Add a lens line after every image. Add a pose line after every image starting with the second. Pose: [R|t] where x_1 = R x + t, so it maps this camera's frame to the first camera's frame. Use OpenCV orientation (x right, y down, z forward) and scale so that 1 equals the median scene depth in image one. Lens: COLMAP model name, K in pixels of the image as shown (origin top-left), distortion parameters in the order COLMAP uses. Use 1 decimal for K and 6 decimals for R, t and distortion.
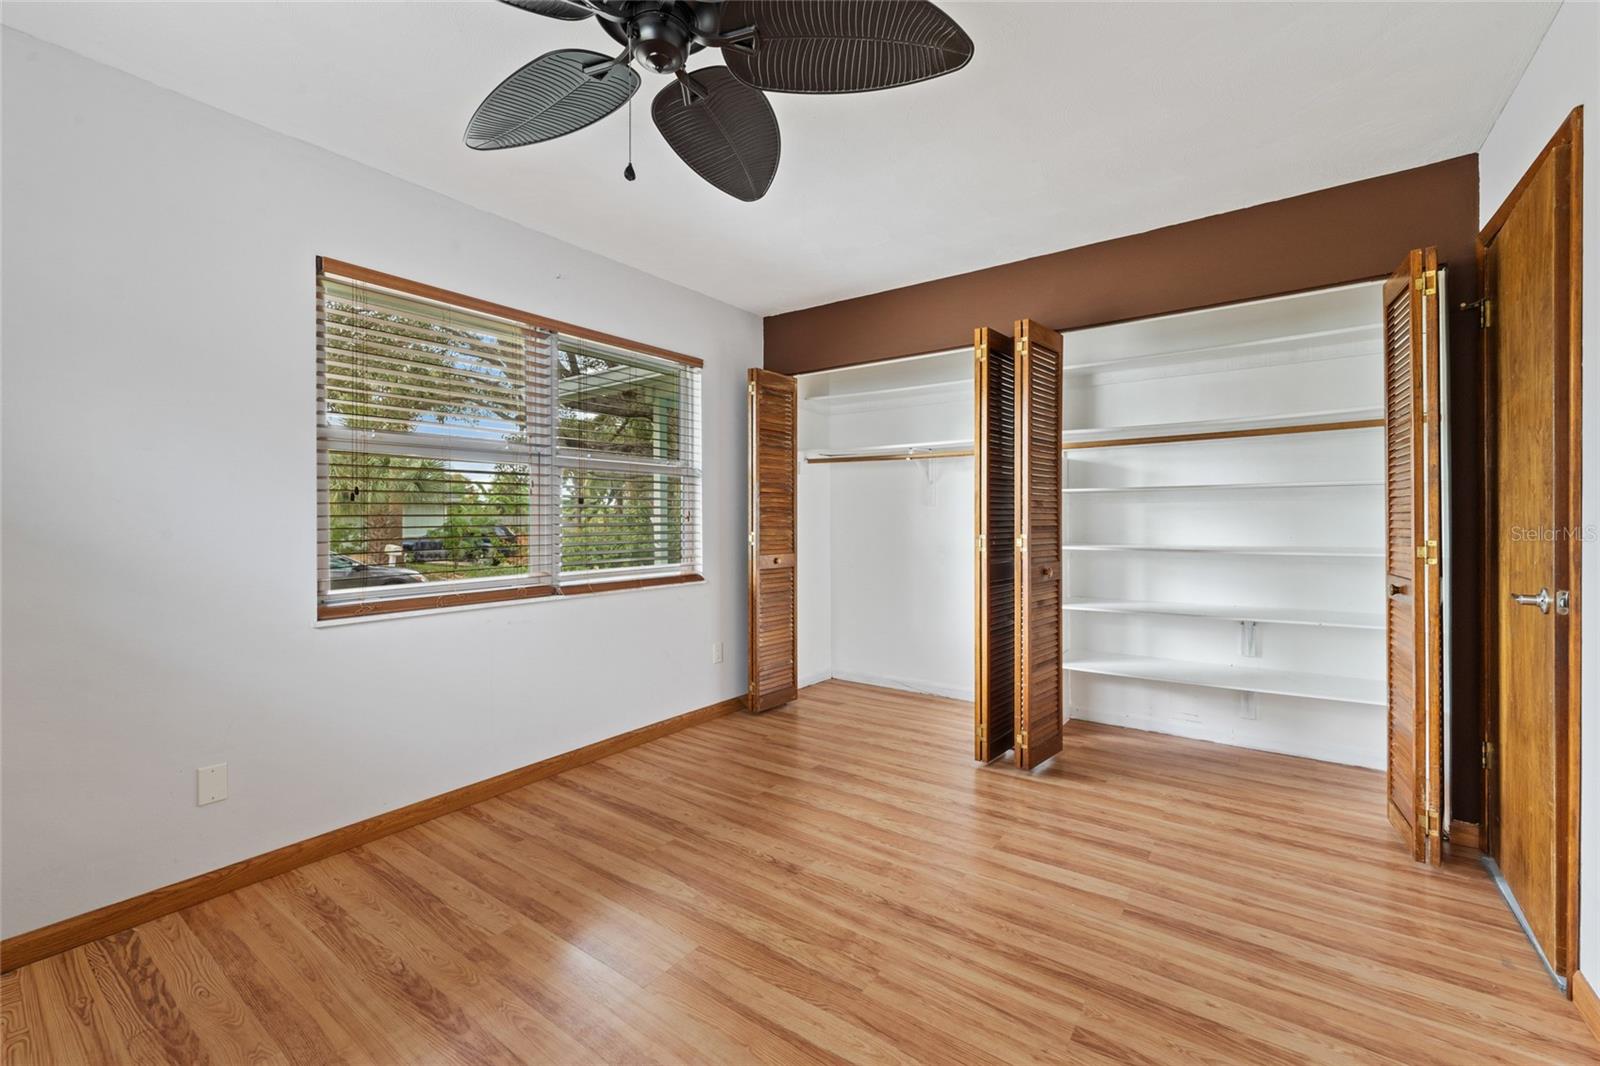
lens RADIAL K [[657.9, 0, 801.8], [0, 657.9, 523.4], [0, 0, 1]] dist [-0.000521, -0.000272]
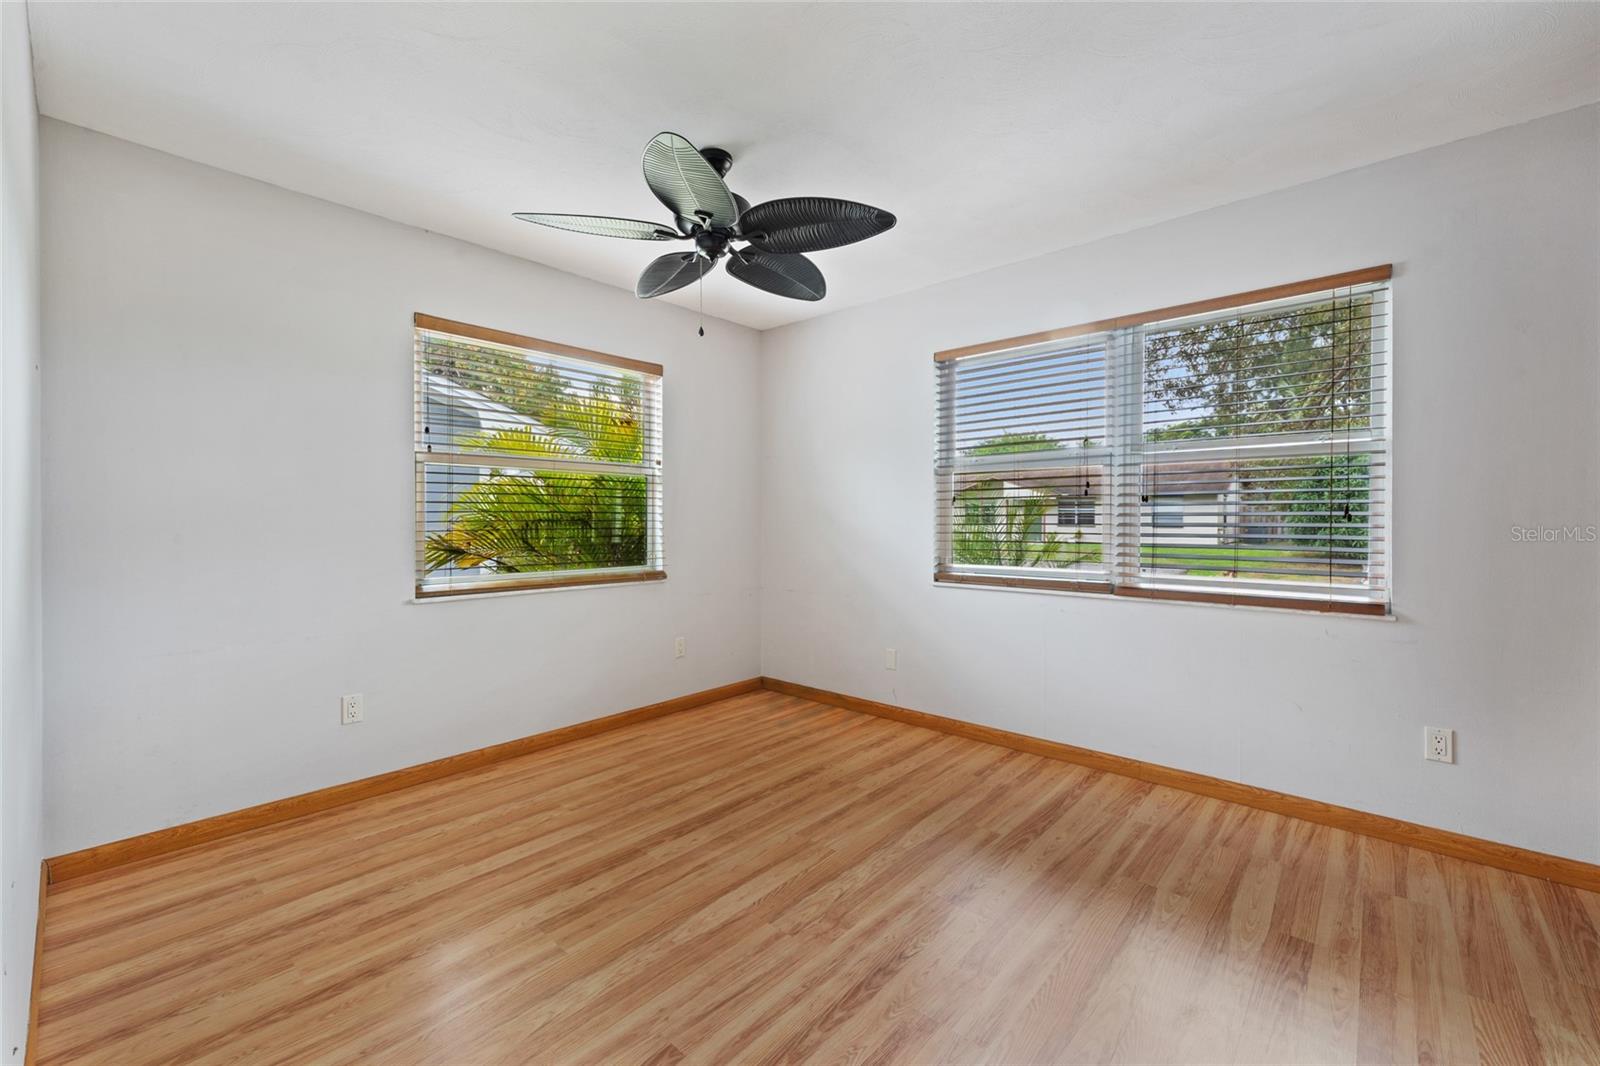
lens RADIAL K [[657.9, 0, 803.0], [0, 657.9, 527.5], [0, 0, 1]] dist [-0.000521, -0.000272]
pose [[-0.100742, 0.018455, -0.994741, 0.848711], [-0.004667, 0.999808, 0.019021, -0.011998], [0.994902, 0.006559, -0.100636, 0.803127]]
